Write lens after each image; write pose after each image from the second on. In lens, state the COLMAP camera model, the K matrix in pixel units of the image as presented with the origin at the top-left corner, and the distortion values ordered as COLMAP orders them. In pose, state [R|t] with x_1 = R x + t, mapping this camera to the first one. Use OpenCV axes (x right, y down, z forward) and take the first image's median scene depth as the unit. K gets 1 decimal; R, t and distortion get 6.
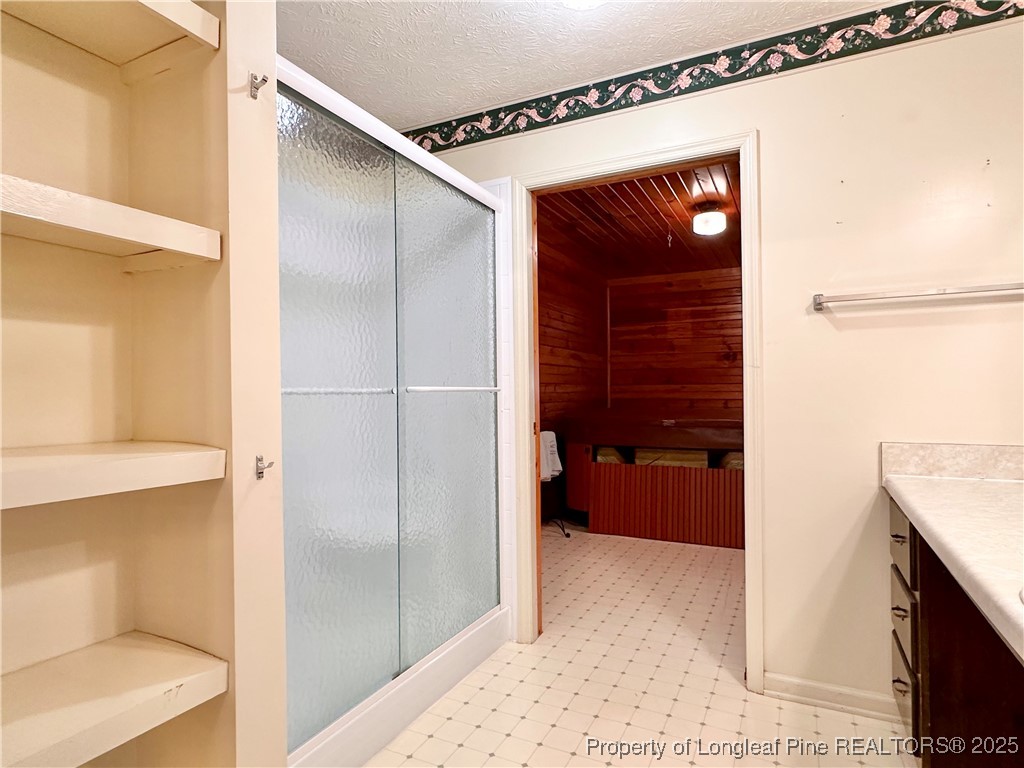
lens RADIAL K [[579.1, 0, 511.1], [0, 579.1, 389.2], [0, 0, 1]] dist [-0.005910, -0.000342]
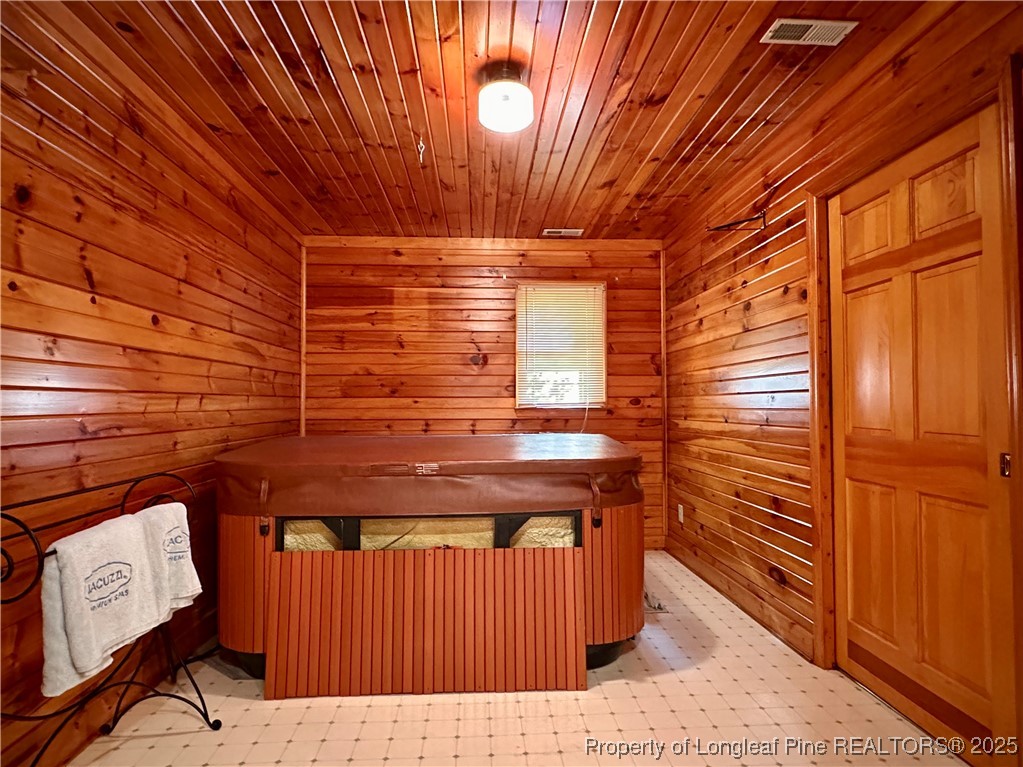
lens RADIAL K [[578.5, 0, 506.4], [0, 578.5, 392.3], [0, 0, 1]] dist [-0.005910, -0.000342]
pose [[0.867405, 0.014738, 0.497385, 0.068855], [-0.005631, 0.999788, -0.019806, -0.002842], [-0.497572, 0.014379, 0.867304, 0.505003]]
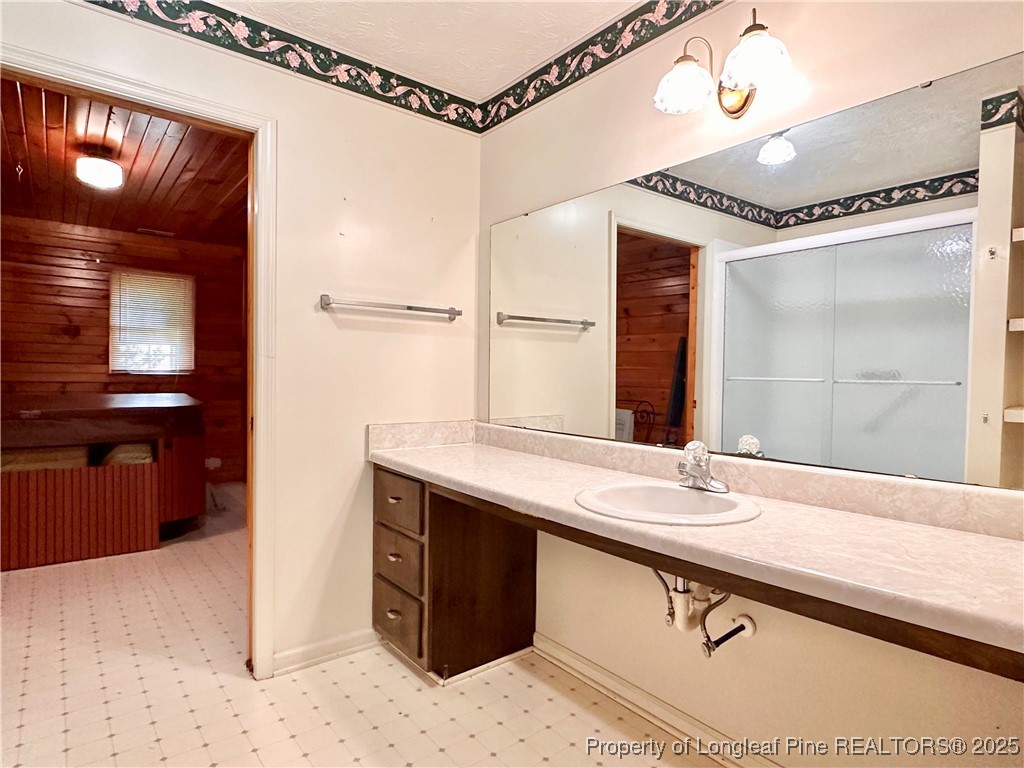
lens RADIAL K [[579.1, 0, 521.2], [0, 579.1, 390.1], [0, 0, 1]] dist [-0.005910, -0.000342]
pose [[0.407111, -0.006272, 0.913357, -0.162483], [-0.026967, 0.999458, 0.018883, -0.006147], [-0.912980, -0.032318, 0.406721, 0.099670]]
